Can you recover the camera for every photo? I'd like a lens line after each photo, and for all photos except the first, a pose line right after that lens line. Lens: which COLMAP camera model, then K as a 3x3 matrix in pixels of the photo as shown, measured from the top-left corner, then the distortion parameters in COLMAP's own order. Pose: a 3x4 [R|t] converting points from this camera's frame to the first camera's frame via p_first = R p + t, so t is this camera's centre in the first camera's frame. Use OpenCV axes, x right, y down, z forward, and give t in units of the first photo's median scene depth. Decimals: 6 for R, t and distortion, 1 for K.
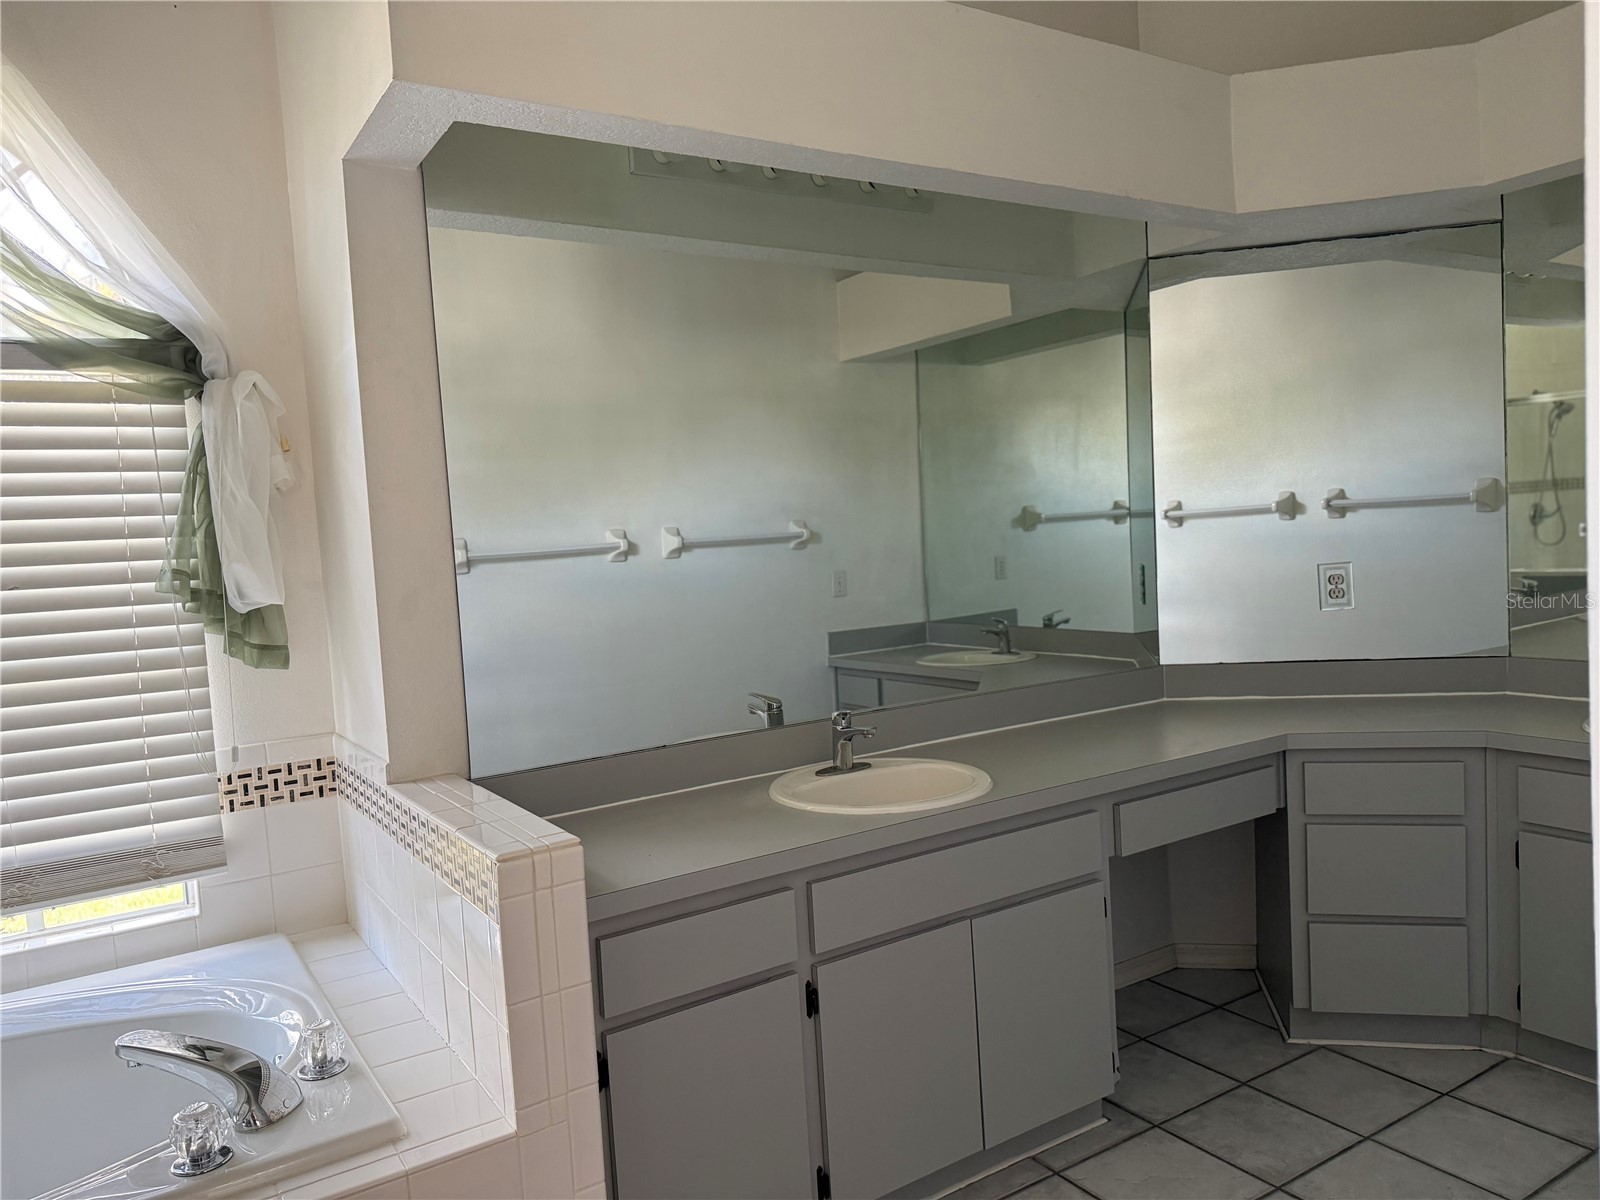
lens RADIAL K [[1115.9, 0, 803.3], [0, 1115.9, 600.9], [0, 0, 1]] dist [0.066631, -0.092127]
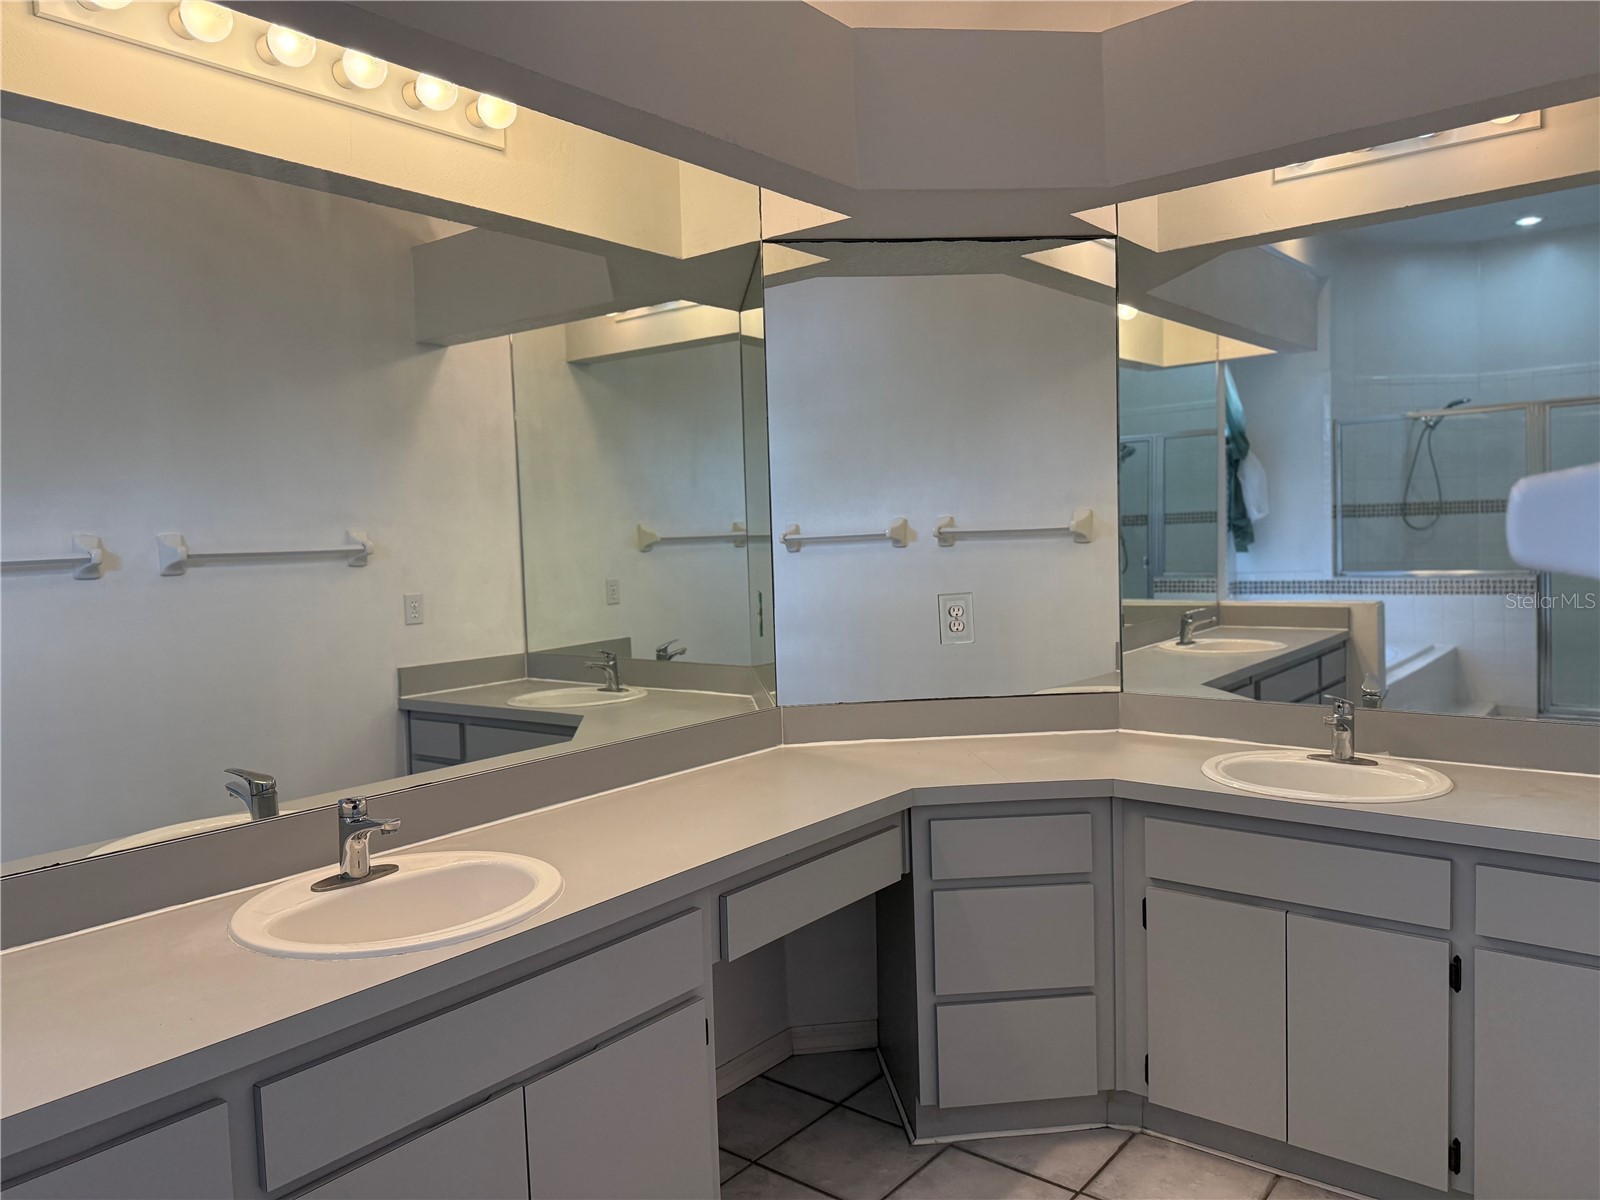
lens RADIAL K [[1115.9, 0, 798.3], [0, 1115.9, 614.5], [0, 0, 1]] dist [0.066631, -0.092127]
pose [[0.947716, 0.003981, 0.319090, 0.062701], [-0.001495, 0.999967, -0.008036, -0.010094], [-0.319111, 0.007139, 0.947691, 0.191133]]
